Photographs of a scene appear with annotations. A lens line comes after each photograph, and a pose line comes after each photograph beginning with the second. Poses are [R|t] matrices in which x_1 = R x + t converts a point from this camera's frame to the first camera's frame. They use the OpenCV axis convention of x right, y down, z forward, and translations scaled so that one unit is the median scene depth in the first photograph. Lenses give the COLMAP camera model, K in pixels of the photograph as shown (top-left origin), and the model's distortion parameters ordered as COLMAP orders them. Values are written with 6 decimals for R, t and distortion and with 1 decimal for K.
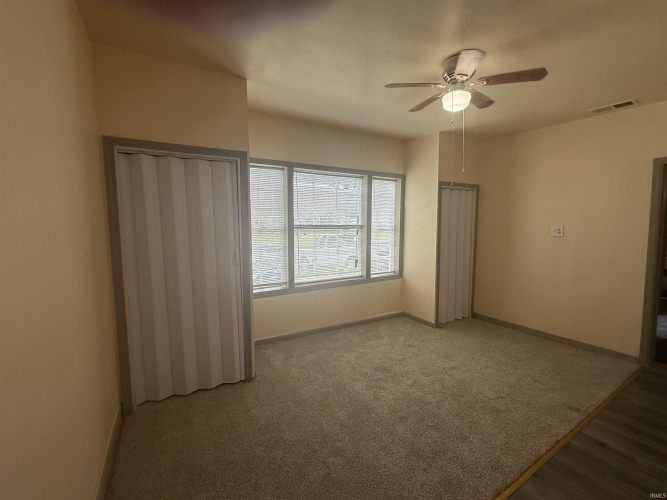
lens RADIAL K [[286.2, 0, 328.2], [0, 286.2, 249.1], [0, 0, 1]] dist [0.001322, 0.000379]
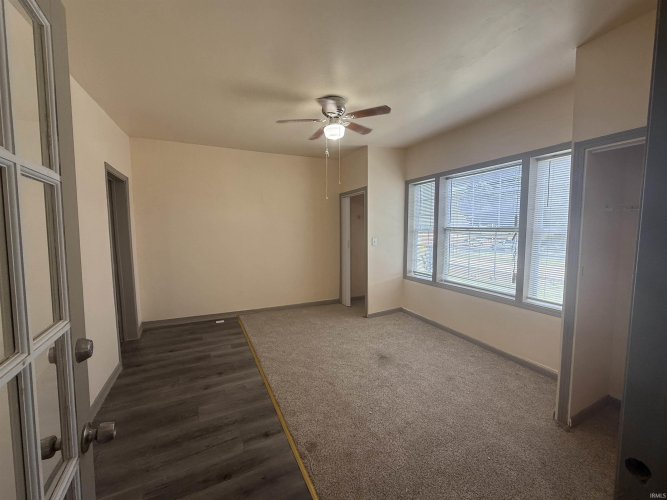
lens RADIAL K [[286.2, 0, 337.2], [0, 286.2, 248.8], [0, 0, 1]] dist [0.001322, 0.000379]
pose [[-0.093754, 0.083948, -0.992050, 1.043863], [-0.073781, 0.993113, 0.091011, -0.071955], [0.992858, 0.081727, -0.086914, 0.698614]]
